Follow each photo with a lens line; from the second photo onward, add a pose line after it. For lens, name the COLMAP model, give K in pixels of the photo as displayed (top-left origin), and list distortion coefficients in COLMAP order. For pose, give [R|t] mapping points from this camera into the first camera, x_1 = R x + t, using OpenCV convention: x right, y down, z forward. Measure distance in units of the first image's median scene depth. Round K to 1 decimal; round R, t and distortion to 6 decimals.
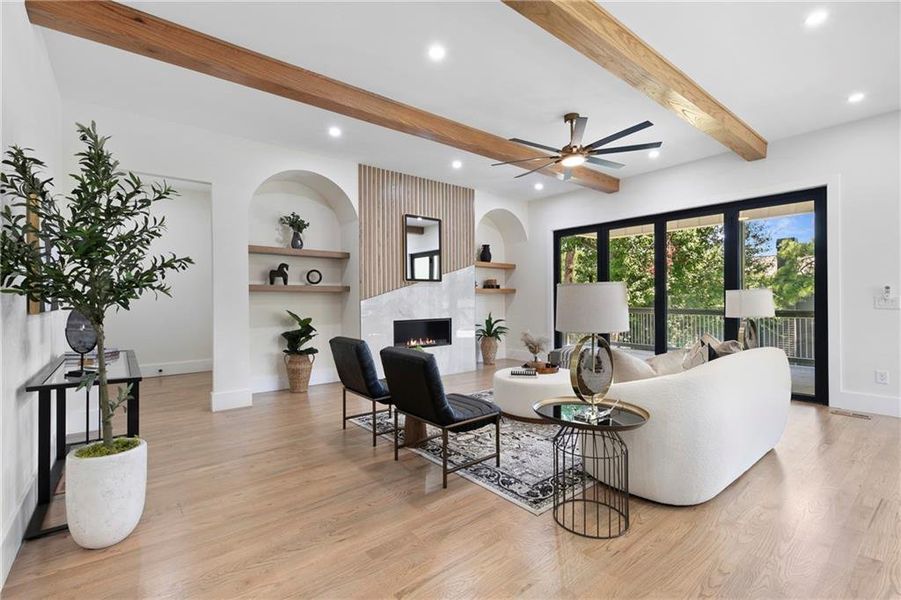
lens RADIAL K [[405.7, 0, 450.5], [0, 405.7, 300.0], [0, 0, 1]] dist [0.013224, 0.000330]
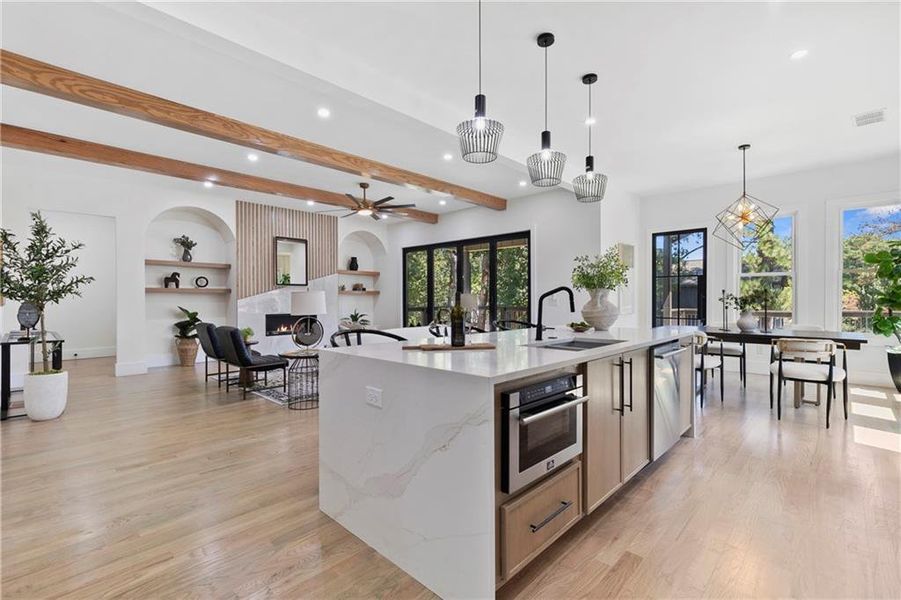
lens RADIAL K [[405.7, 0, 450.5], [0, 405.7, 300.0], [0, 0, 1]] dist [0.013224, 0.000330]
pose [[0.992542, 0.003632, 0.121850, 0.350616], [-0.003814, 0.999992, 0.001254, -0.001890], [-0.121844, -0.001710, 0.992548, -0.492173]]
